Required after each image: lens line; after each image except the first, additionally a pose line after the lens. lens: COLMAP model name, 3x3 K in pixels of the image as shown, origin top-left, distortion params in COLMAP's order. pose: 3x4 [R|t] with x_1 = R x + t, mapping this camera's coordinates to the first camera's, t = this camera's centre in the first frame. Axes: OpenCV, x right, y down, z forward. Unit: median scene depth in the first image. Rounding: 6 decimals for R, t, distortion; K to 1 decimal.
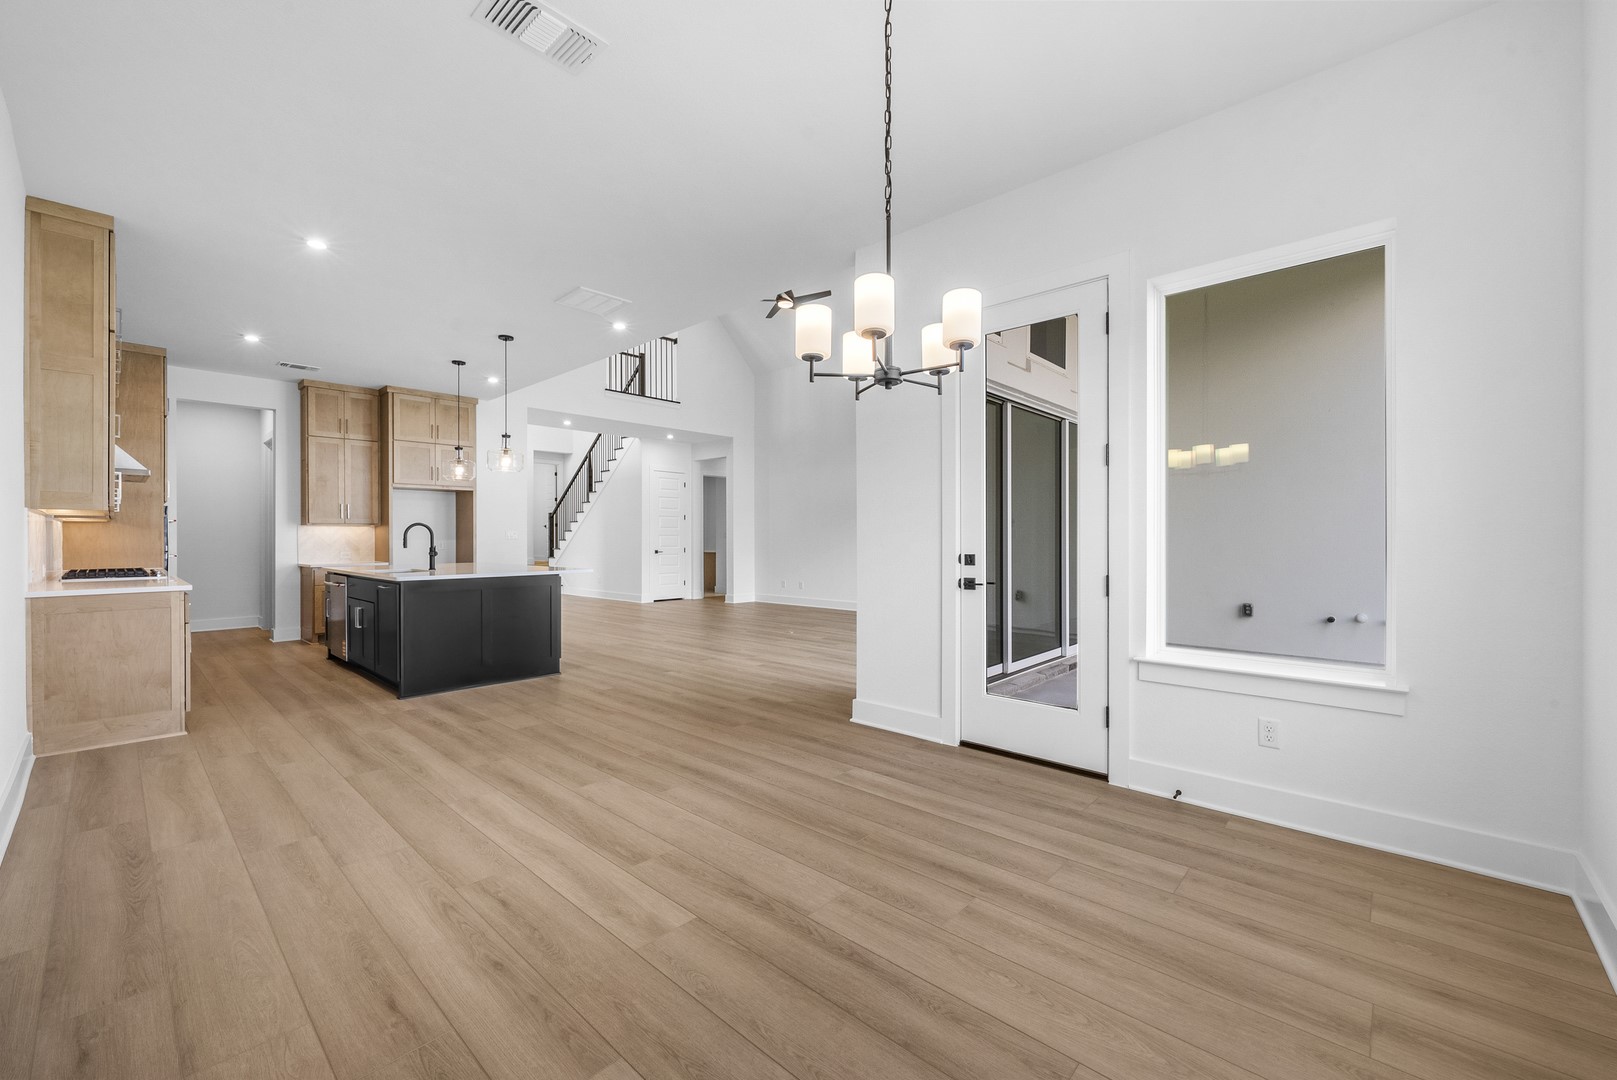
lens RADIAL K [[640.5, 0, 804.7], [0, 640.5, 541.1], [0, 0, 1]] dist [-0.003615, 0.000062]
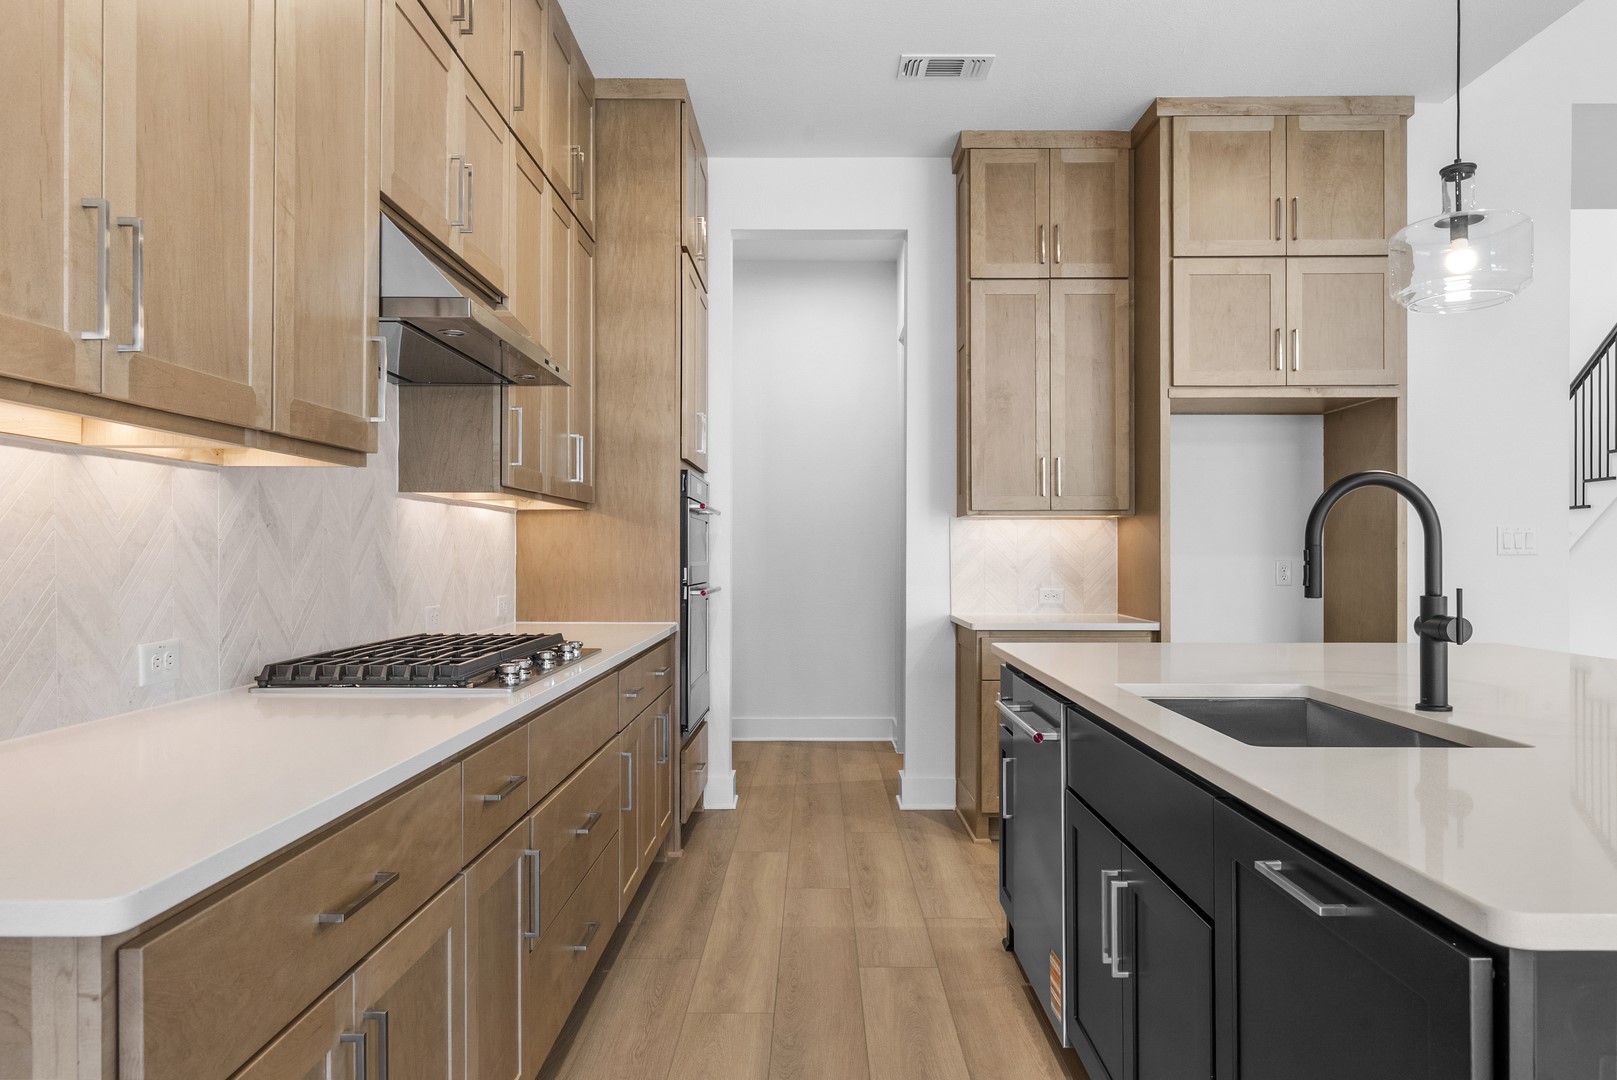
lens RADIAL K [[1101.3, 0, 806.9], [0, 1101.3, 545.5], [0, 0, 1]] dist [-0.008869, 0.001851]
pose [[0.673641, -0.001822, -0.739056, -0.347163], [-0.005422, 0.999958, -0.007407, -0.001961], [0.739039, 0.008997, 0.673603, 0.472169]]
